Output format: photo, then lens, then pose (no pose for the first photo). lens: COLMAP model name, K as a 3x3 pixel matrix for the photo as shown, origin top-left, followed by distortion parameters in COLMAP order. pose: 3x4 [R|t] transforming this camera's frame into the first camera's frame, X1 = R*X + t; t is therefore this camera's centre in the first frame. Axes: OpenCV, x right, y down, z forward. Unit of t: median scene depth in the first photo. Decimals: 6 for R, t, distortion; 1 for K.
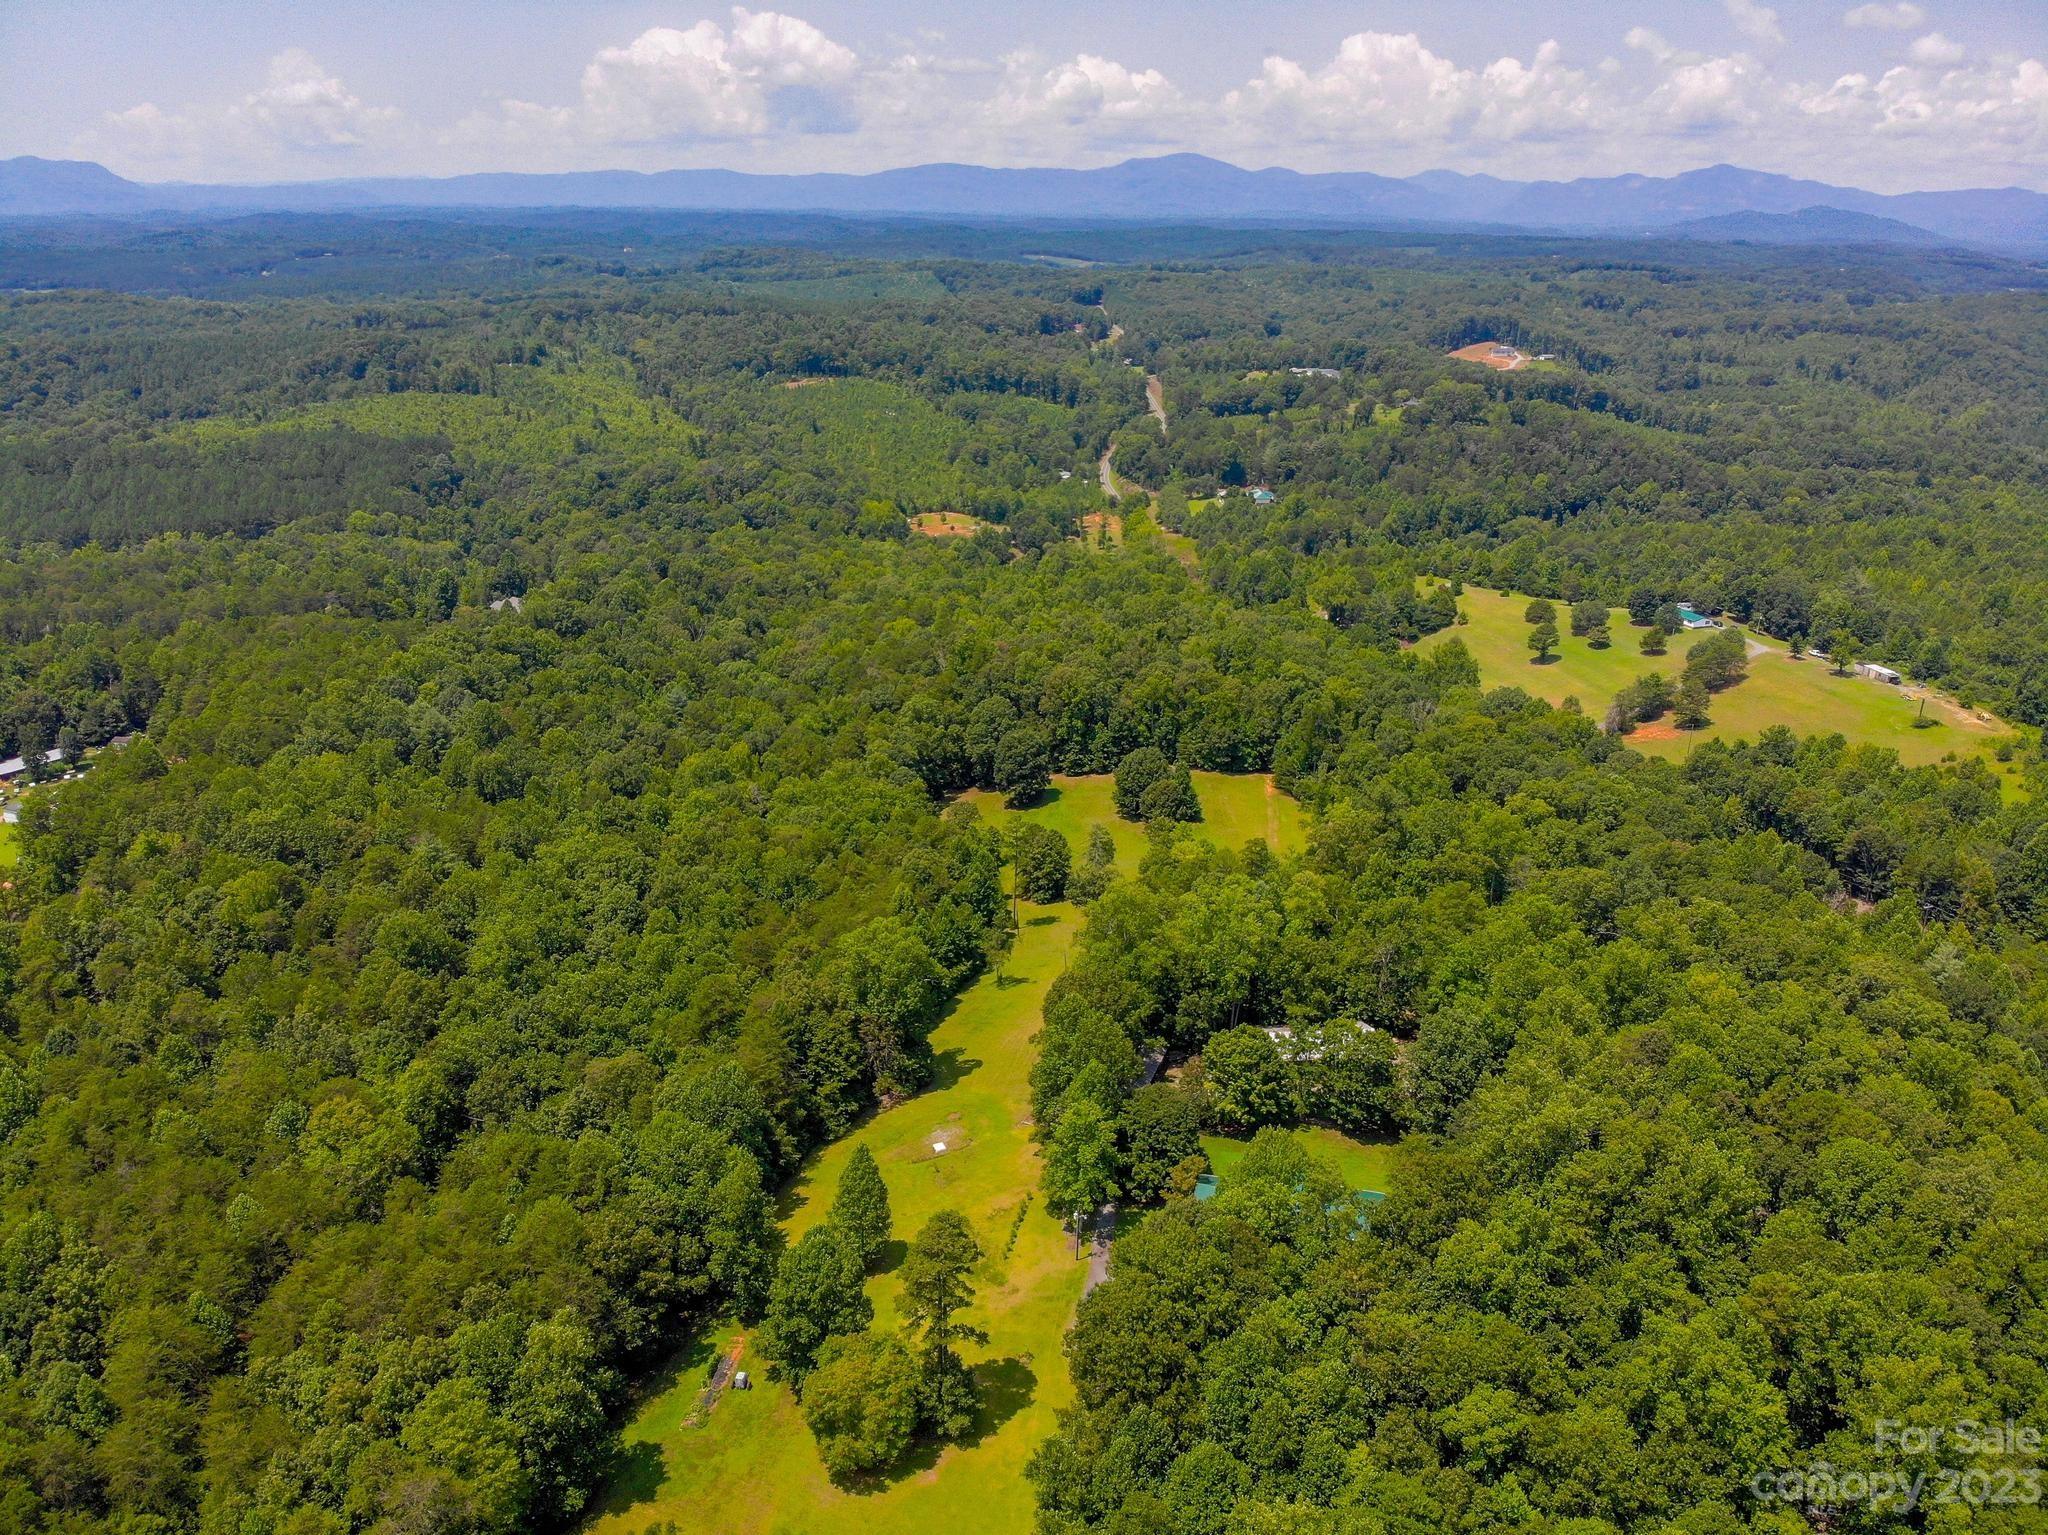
lens RADIAL K [[1500.6, 0, 1018.0], [0, 1500.6, 765.7], [0, 0, 1]] dist [0.064818, -0.169162]
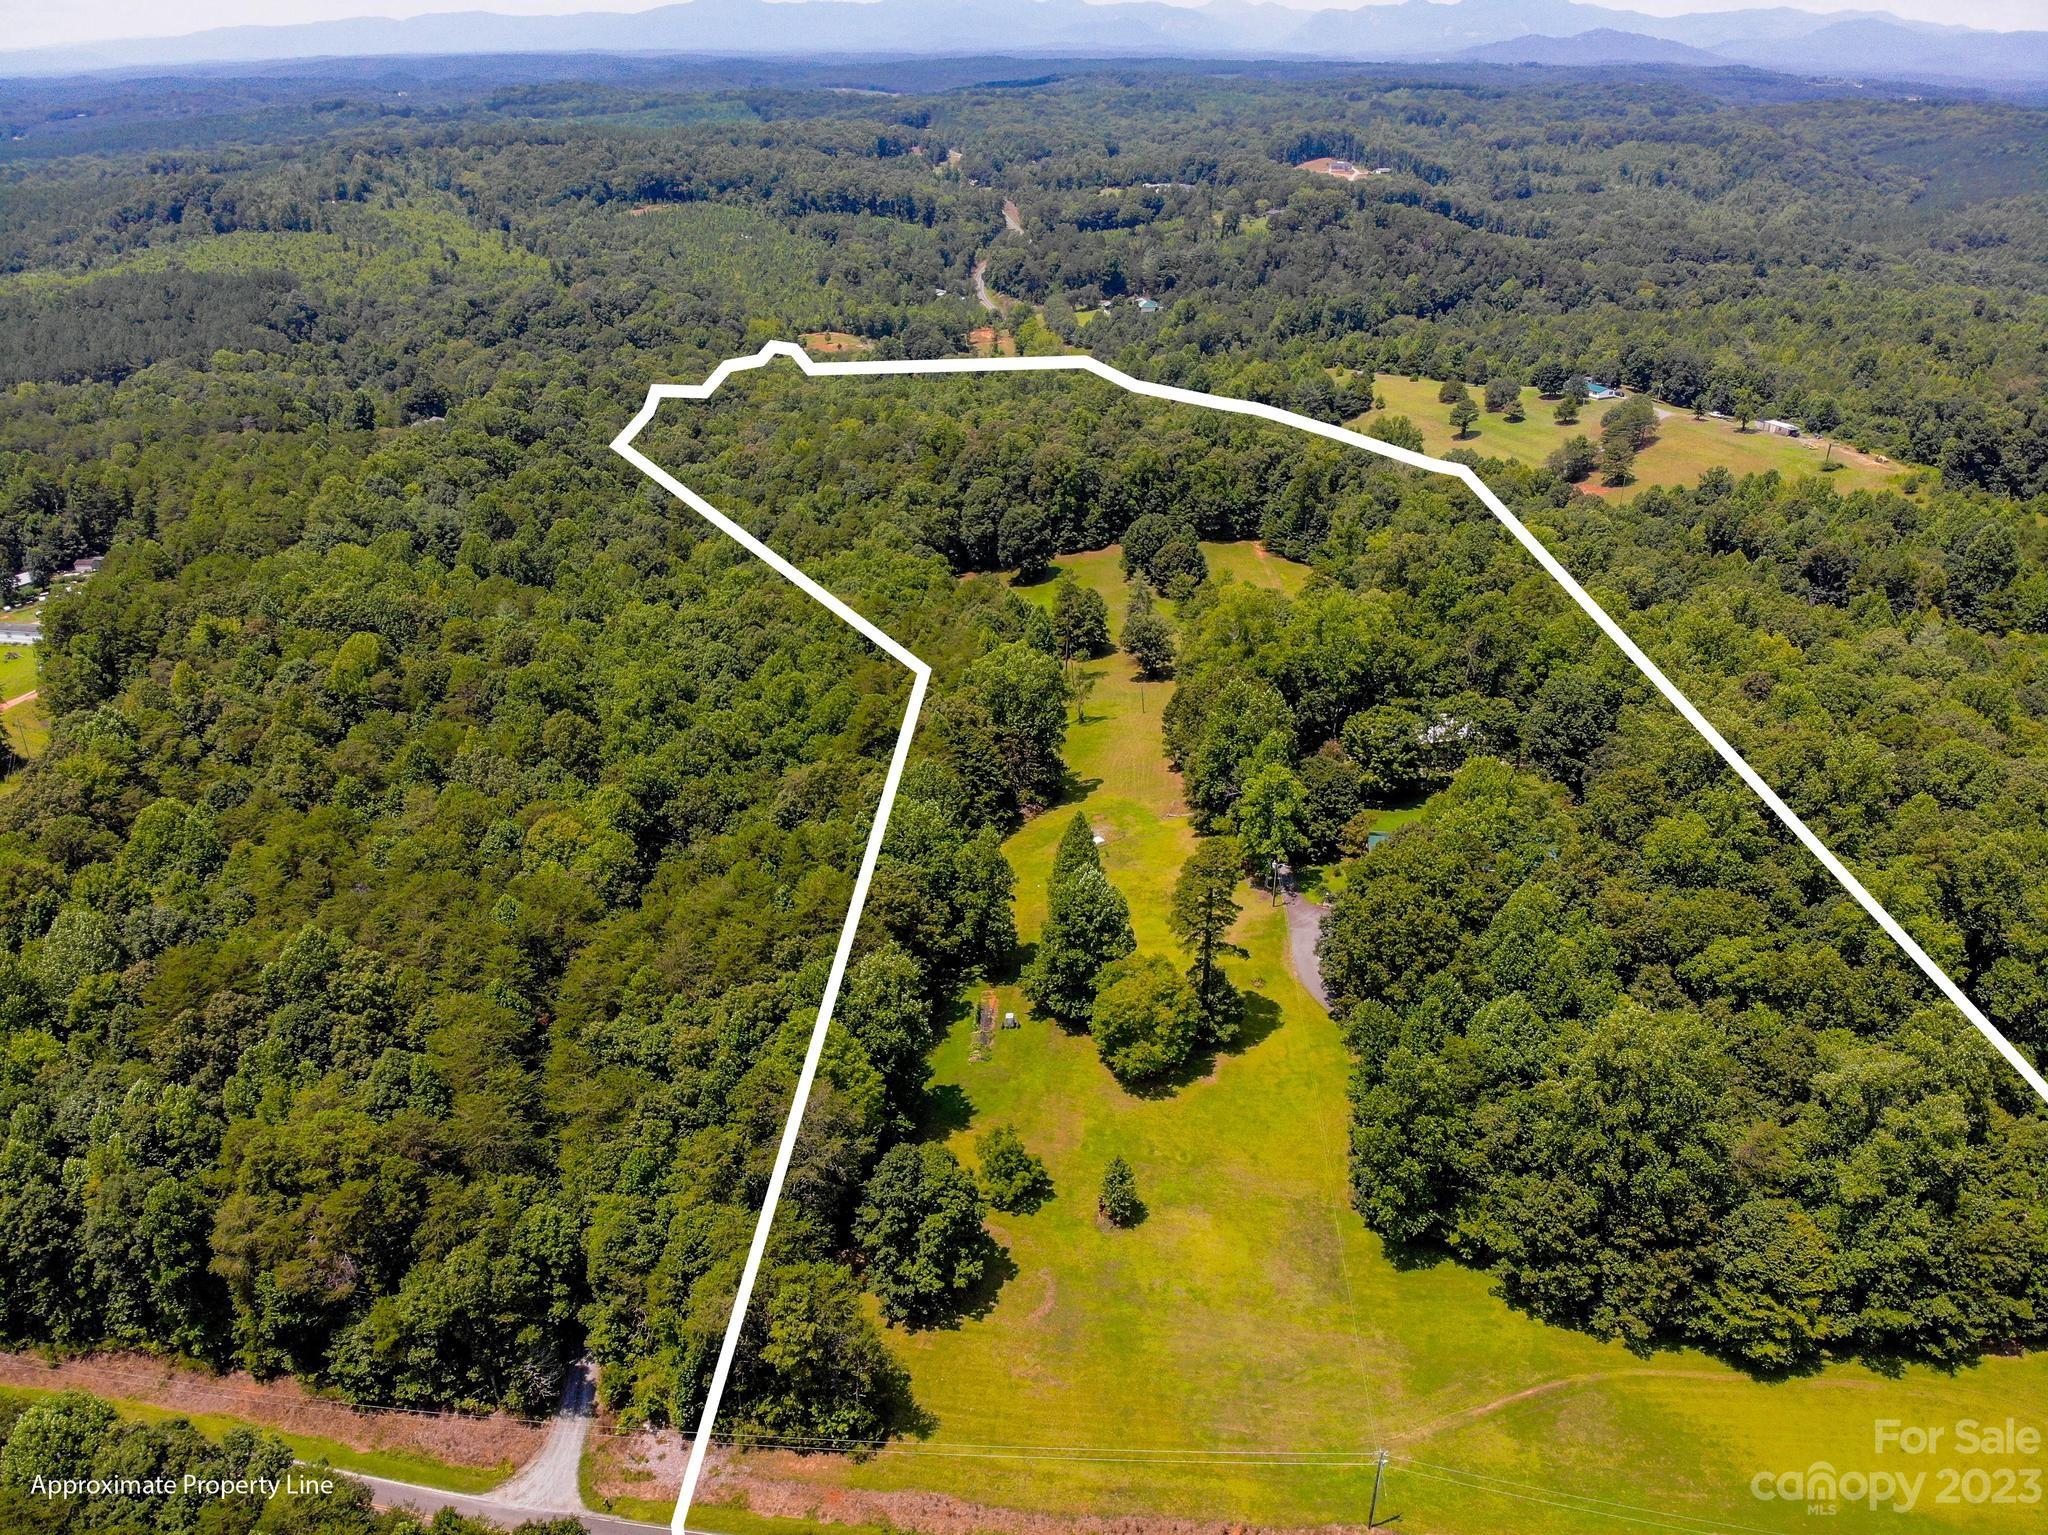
lens RADIAL K [[1500.6, 0, 1018.0], [0, 1500.6, 765.7], [0, 0, 1]] dist [0.064818, -0.169162]
pose [[0.991241, -0.069453, 0.112324, -0.128092], [0.058842, 0.993721, 0.095168, 0.055660], [-0.118228, -0.087726, 0.989104, -0.018089]]
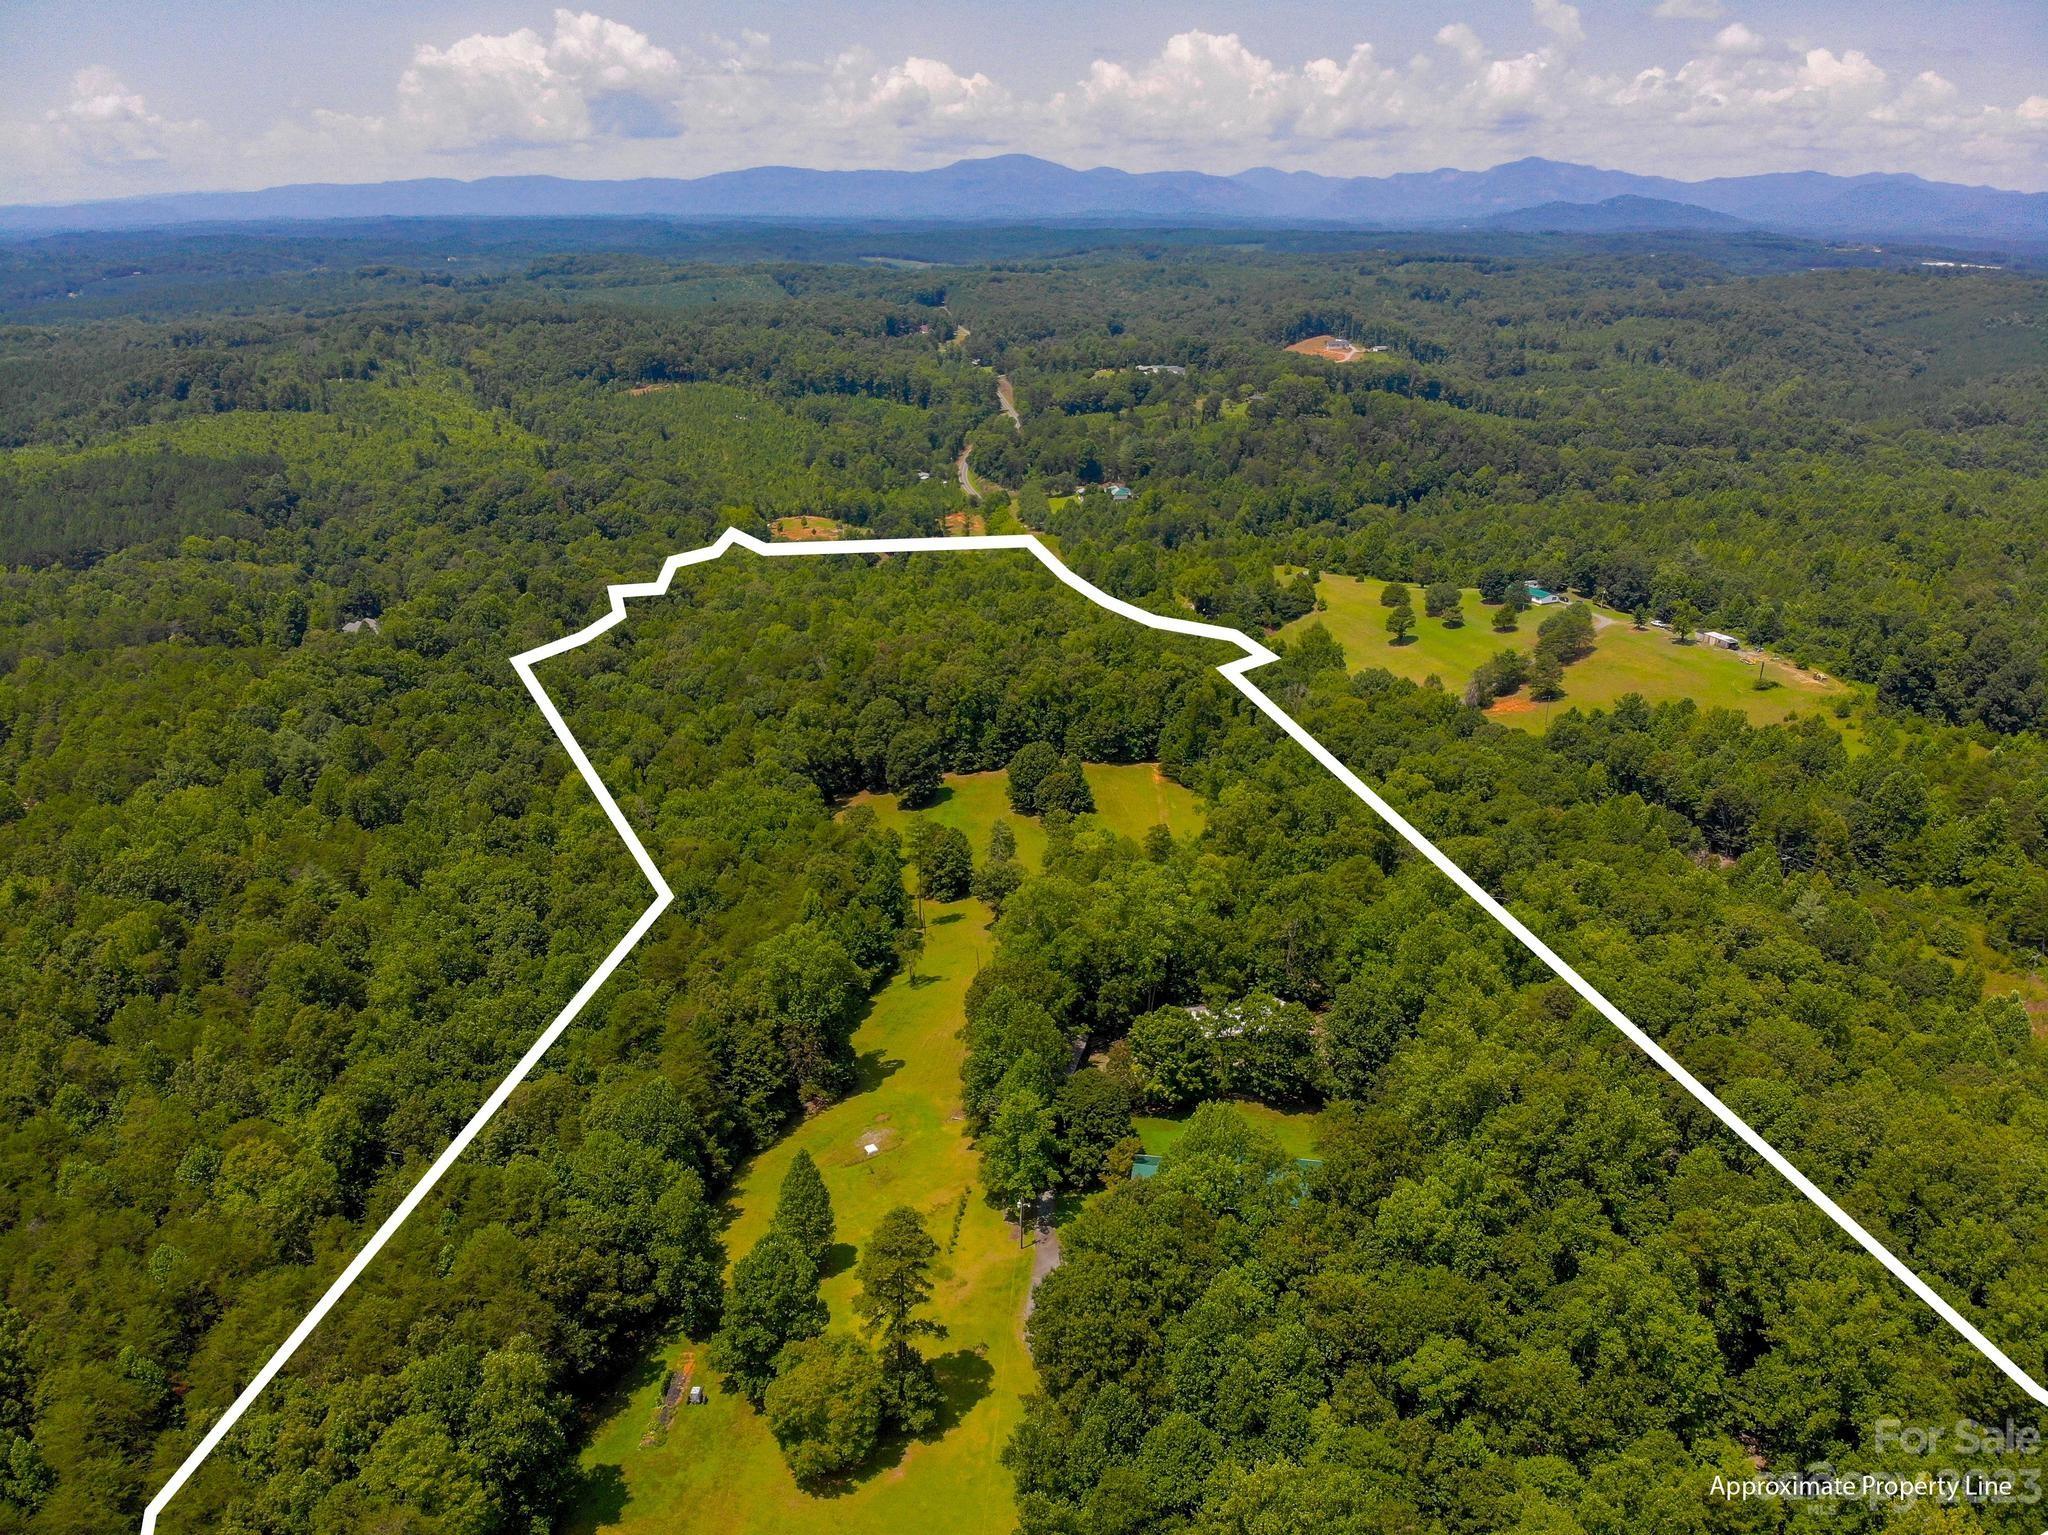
lens RADIAL K [[1500.6, 0, 1018.0], [0, 1500.6, 765.7], [0, 0, 1]] dist [0.064818, -0.169162]
pose [[0.994462, -0.047700, 0.093647, -0.021070], [0.047781, 0.998857, 0.001374, 0.001681], [-0.093606, 0.003109, 0.995604, -0.002728]]
